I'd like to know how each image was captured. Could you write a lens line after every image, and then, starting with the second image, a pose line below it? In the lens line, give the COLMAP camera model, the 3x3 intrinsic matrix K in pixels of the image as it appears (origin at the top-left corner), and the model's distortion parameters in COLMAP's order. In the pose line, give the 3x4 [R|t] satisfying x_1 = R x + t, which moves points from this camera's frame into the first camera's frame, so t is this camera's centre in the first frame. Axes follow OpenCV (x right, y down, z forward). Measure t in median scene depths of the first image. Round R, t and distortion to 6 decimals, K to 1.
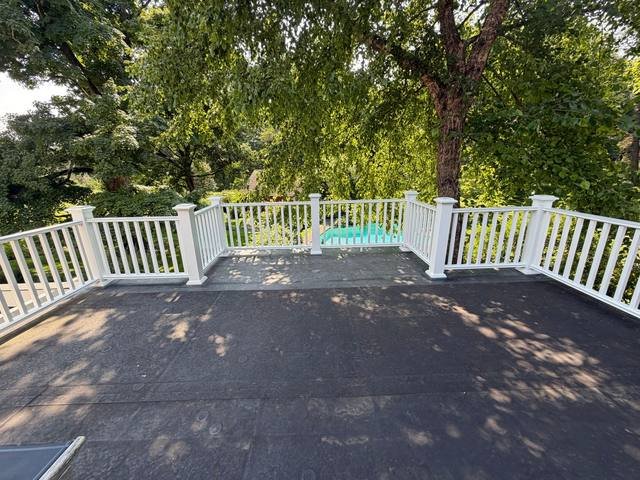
lens RADIAL K [[252.3, 0, 320.0], [0, 252.3, 240.0], [0, 0, 1]] dist [-0.001167, -0.000522]
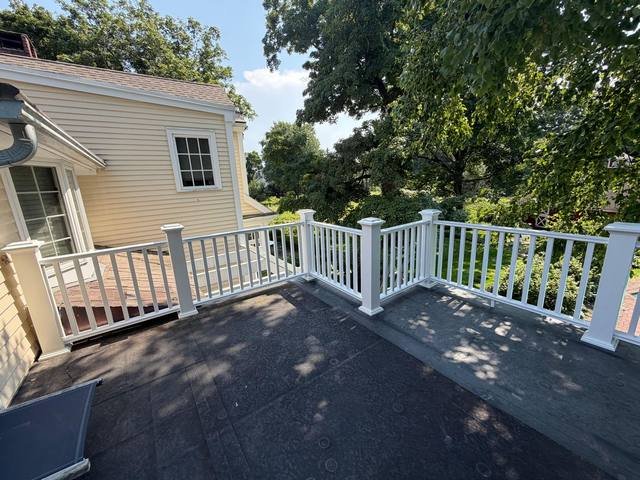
lens RADIAL K [[252.3, 0, 320.0], [0, 252.3, 240.0], [0, 0, 1]] dist [-0.001167, -0.000522]
pose [[0.552913, 0.189275, -0.811457, 0.046736], [-0.201926, 0.975267, 0.089895, -0.081127], [0.808401, 0.114150, 0.577457, 0.274623]]
